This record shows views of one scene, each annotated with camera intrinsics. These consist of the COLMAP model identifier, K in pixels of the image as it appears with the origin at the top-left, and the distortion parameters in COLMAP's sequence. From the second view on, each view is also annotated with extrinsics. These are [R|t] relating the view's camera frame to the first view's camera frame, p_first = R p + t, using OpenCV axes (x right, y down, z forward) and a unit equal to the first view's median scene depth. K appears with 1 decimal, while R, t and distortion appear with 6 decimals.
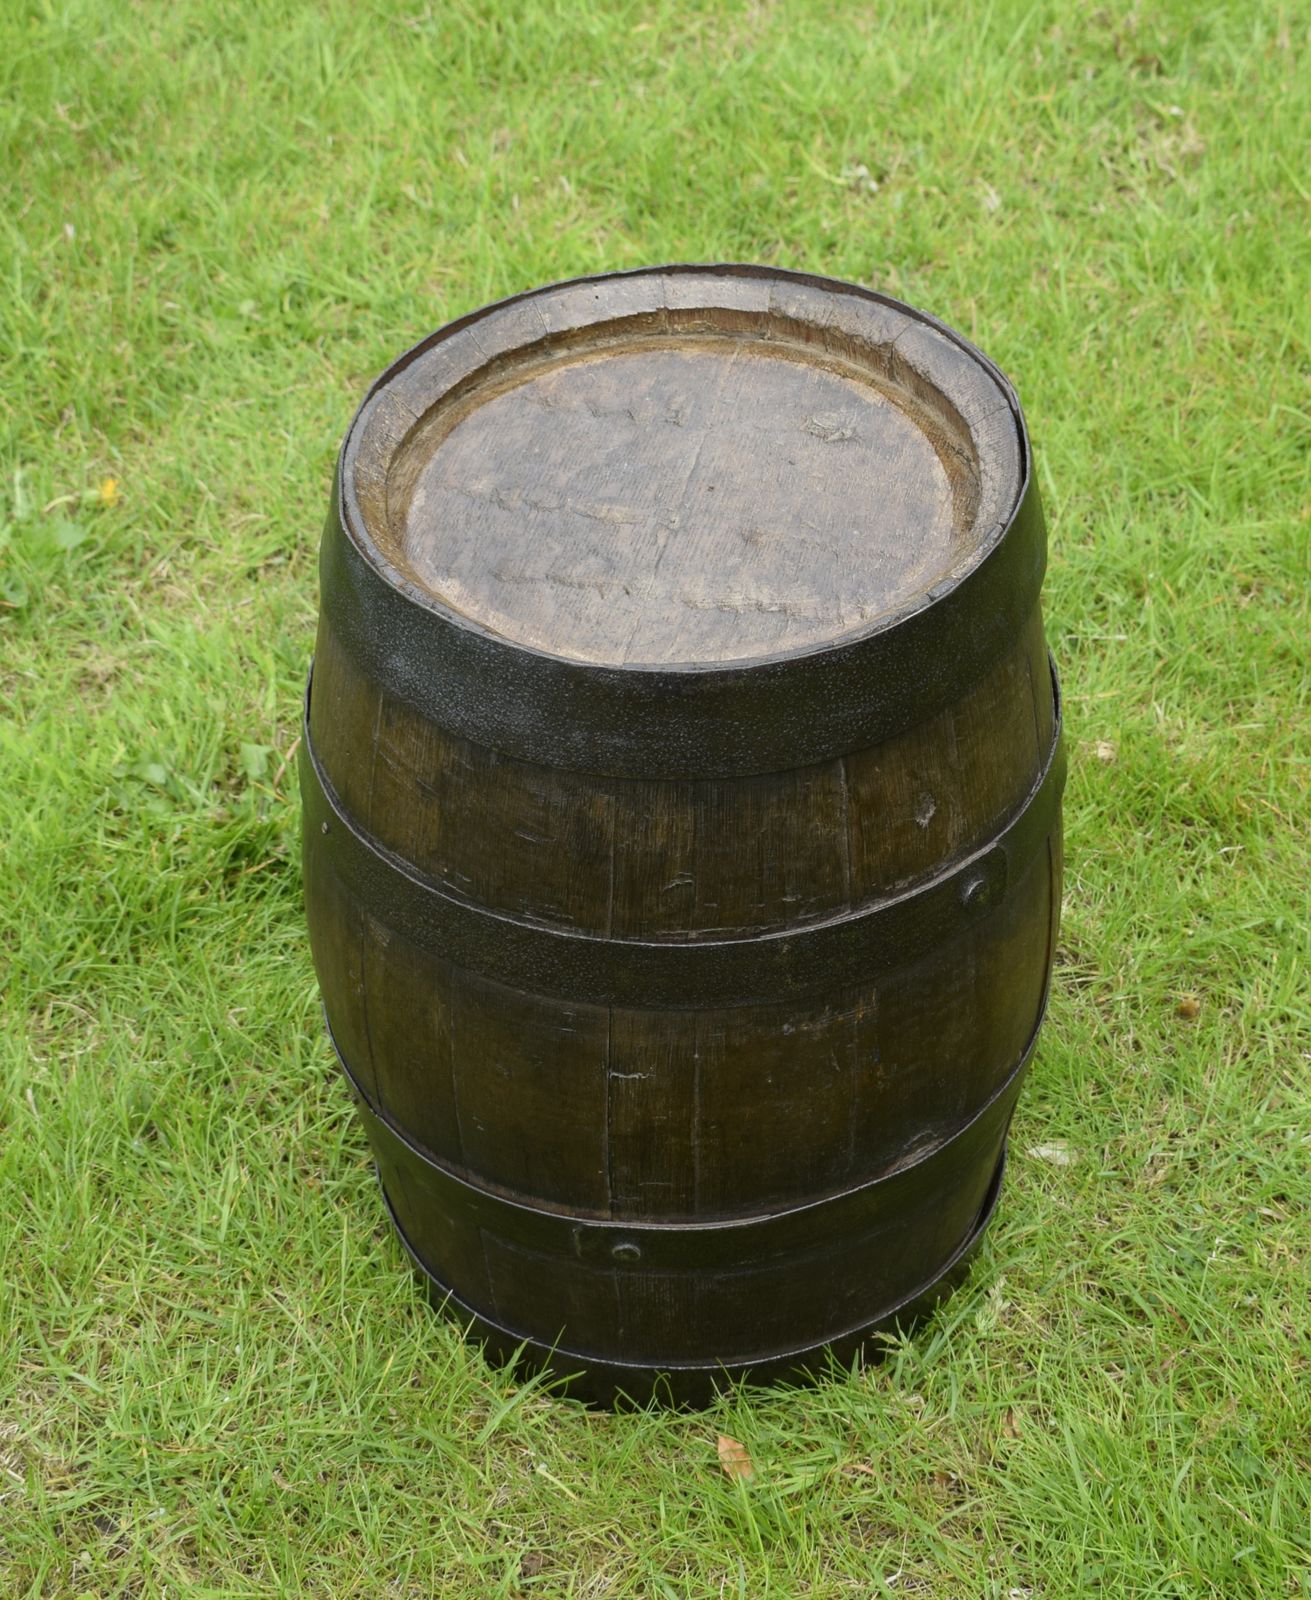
lens RADIAL K [[3731.1, 0, 666.2], [0, 3731.1, 812.8], [0, 0, 1]] dist [0.056755, 0.000000]
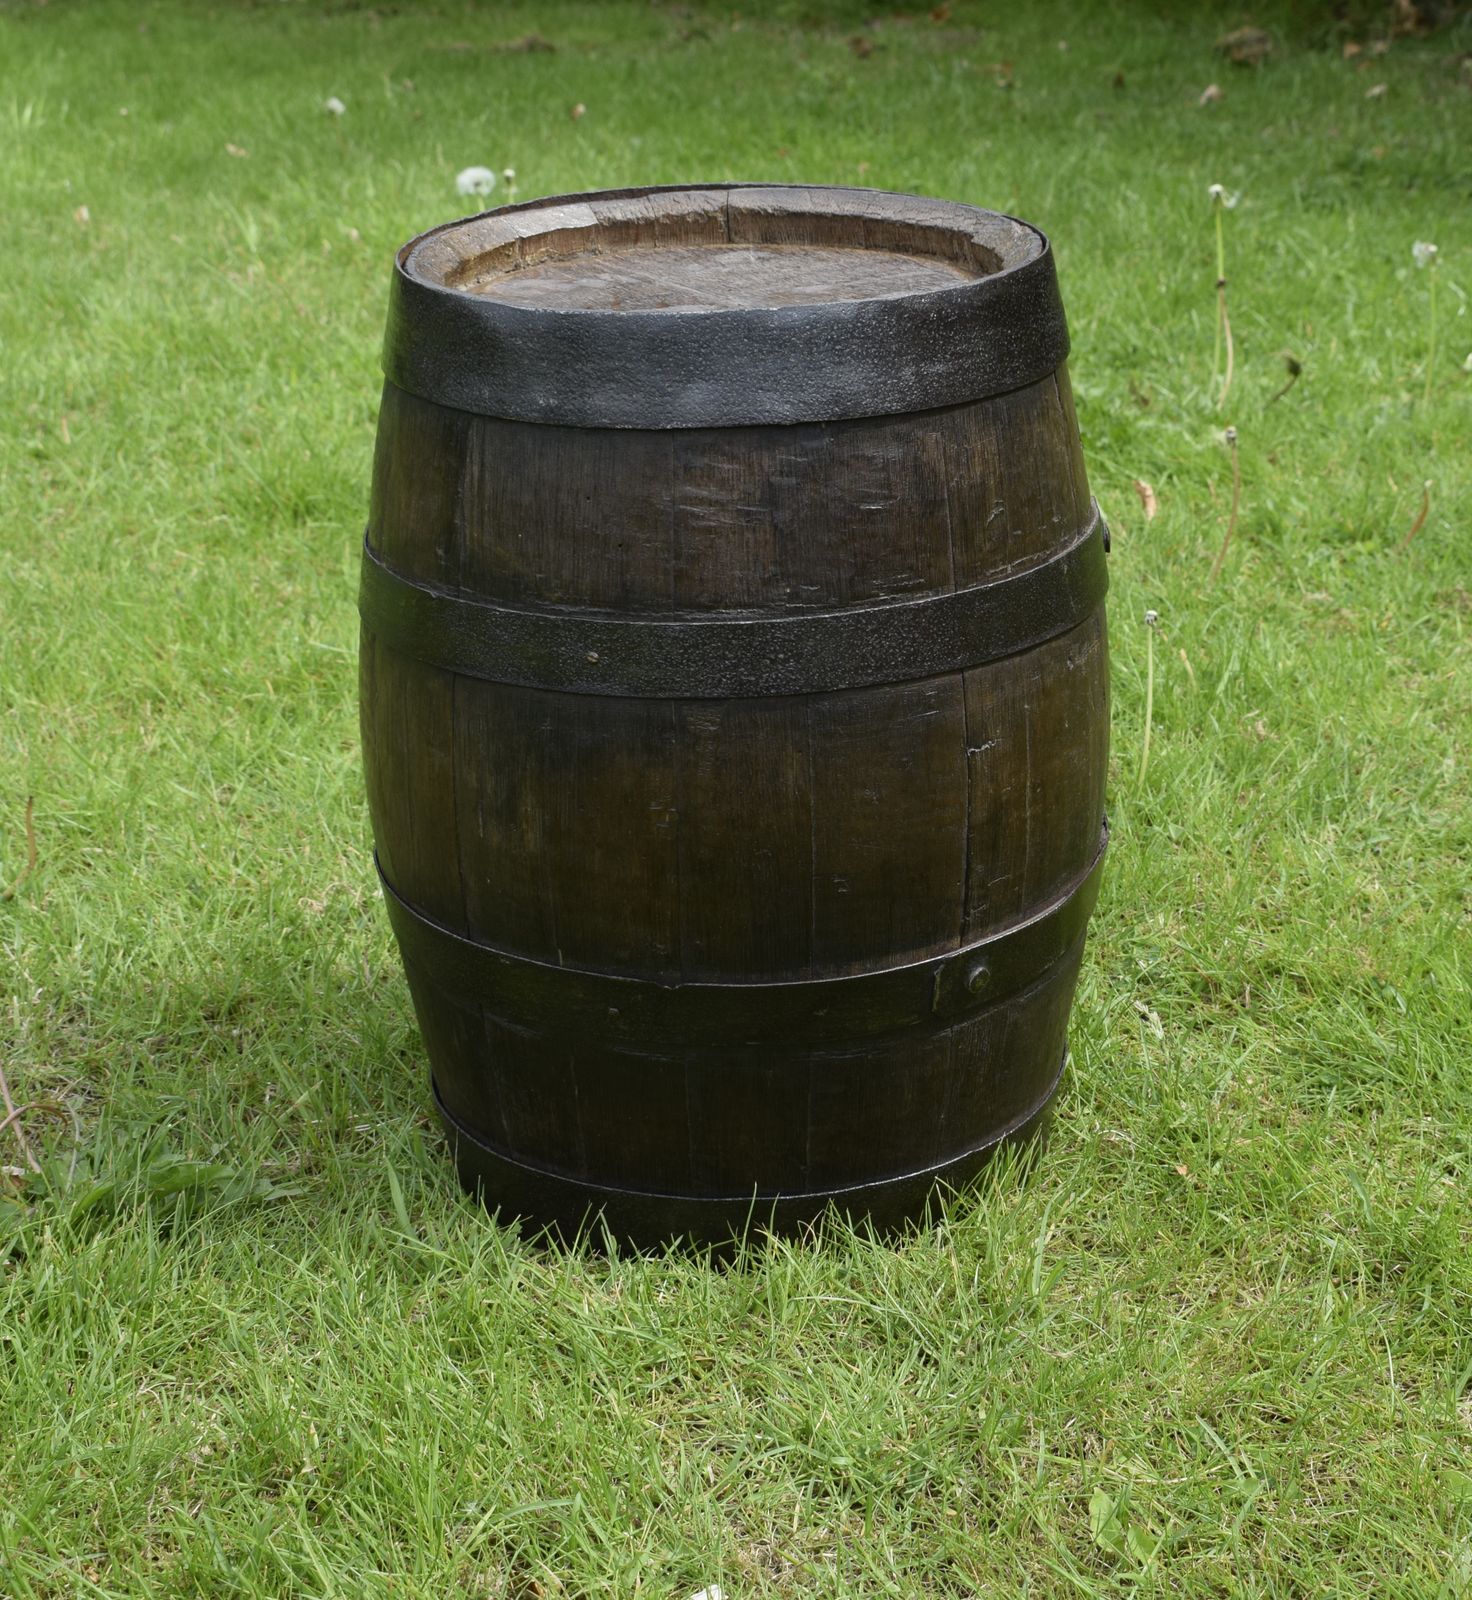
lens RADIAL K [[3322.6, 0, 897.0], [0, 3322.6, 821.2], [0, 0, 1]] dist [-0.024888, 0.000000]
pose [[0.688419, -0.262355, 0.676202, -0.606928], [0.475938, 0.866904, -0.148193, 0.198391], [-0.547323, 0.423849, 0.721657, 0.337592]]
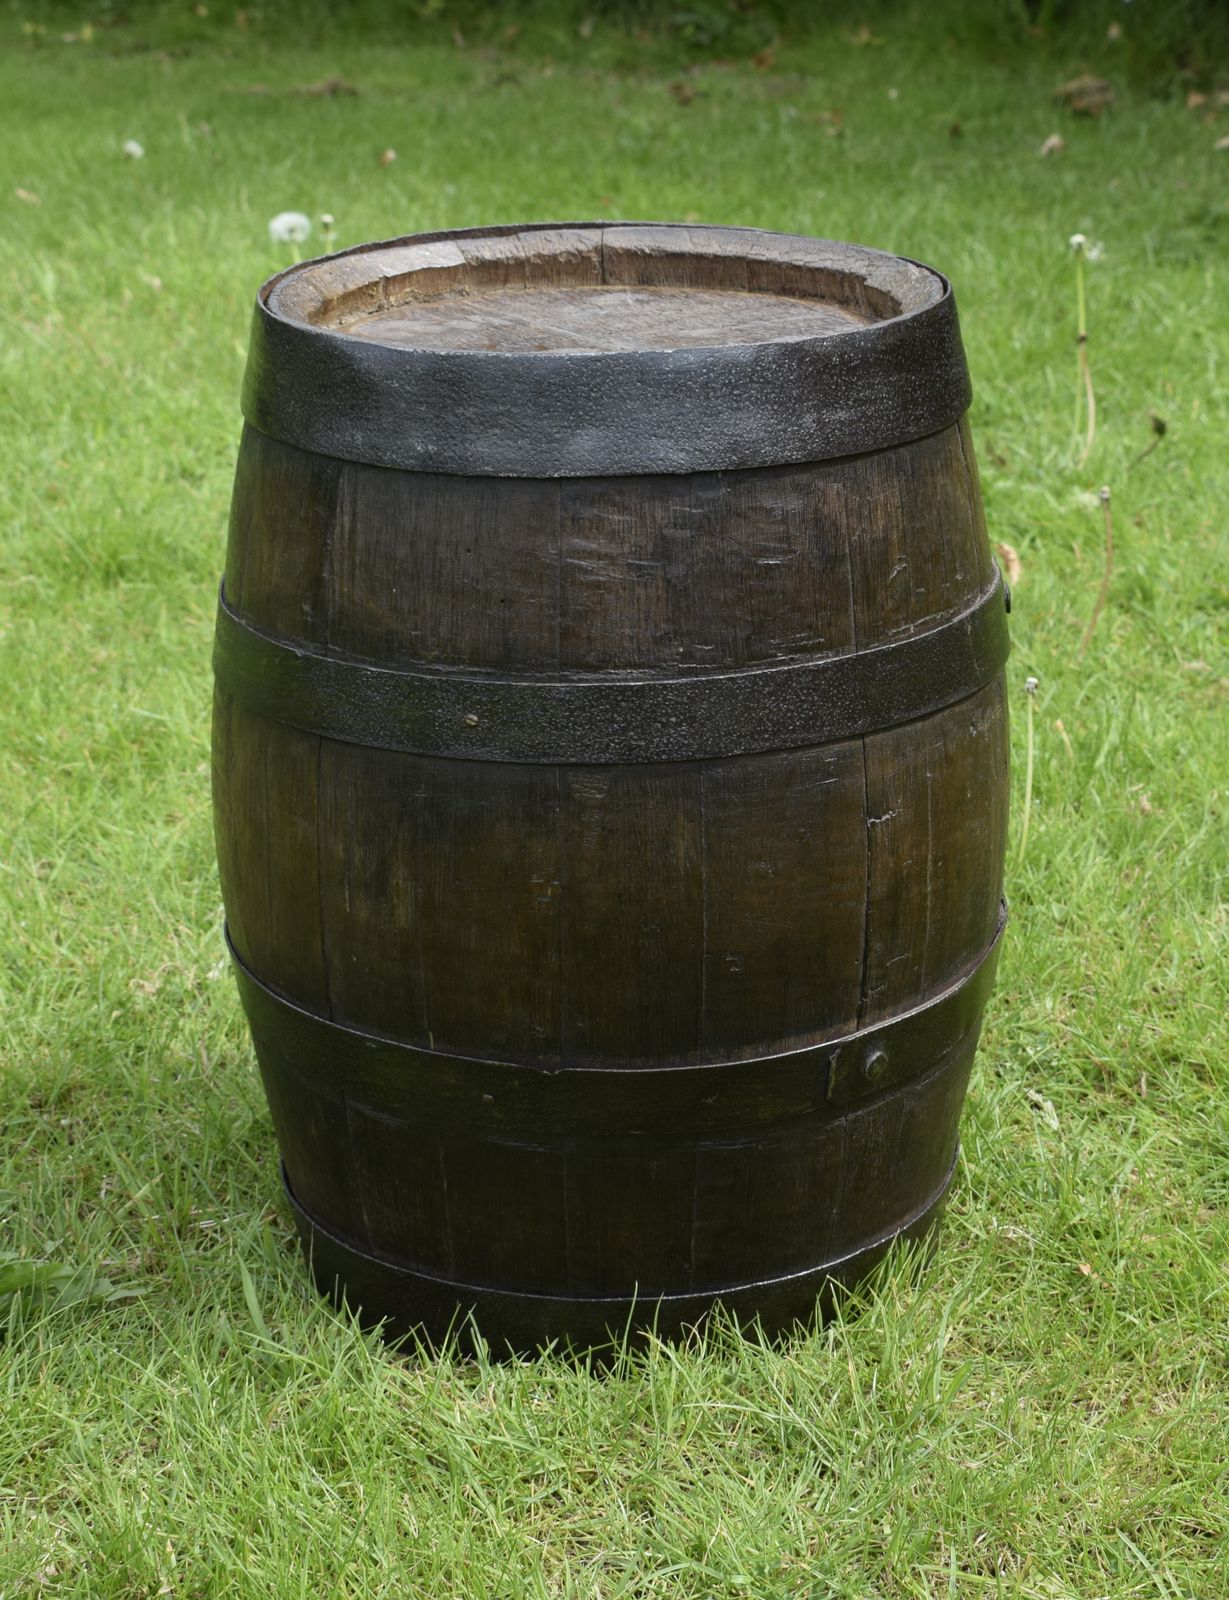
lens RADIAL K [[3487.2, 0, 778.5], [0, 3487.2, 822.1], [0, 0, 1]] dist [-0.020403, 0.000000]
pose [[0.671619, -0.243245, 0.699828, -0.617145], [0.477342, 0.864463, -0.157633, 0.187681], [-0.566632, 0.439927, 0.696701, 0.360716]]
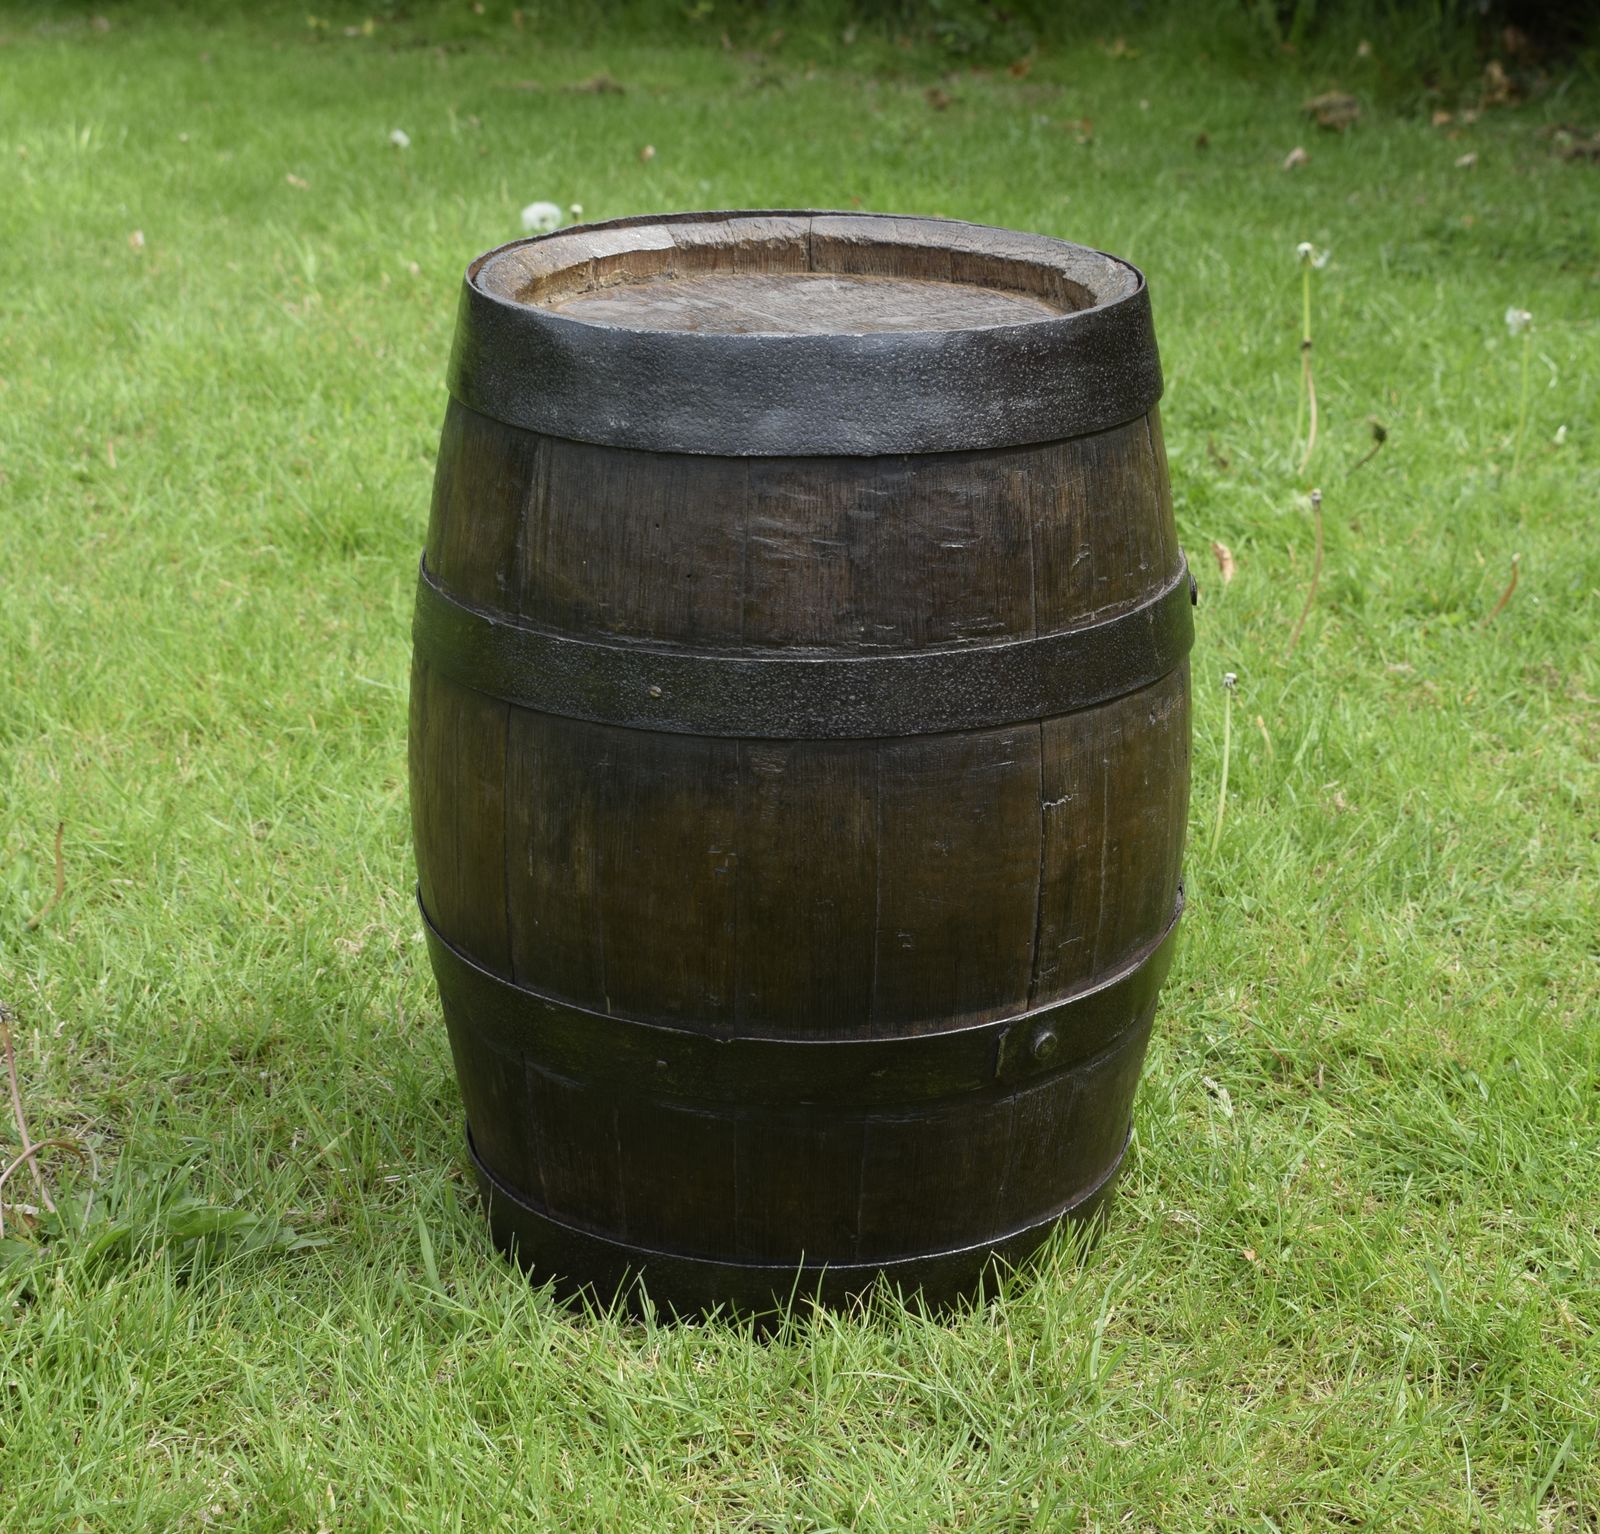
lens RADIAL K [[3402.0, 0, 893.3], [0, 3402.0, 787.2], [0, 0, 1]] dist [-0.021367, 0.000000]
pose [[0.706558, -0.214754, 0.674282, -0.600251], [0.441611, 0.878344, -0.183004, 0.197644], [-0.552951, 0.427073, 0.715439, 0.357357]]
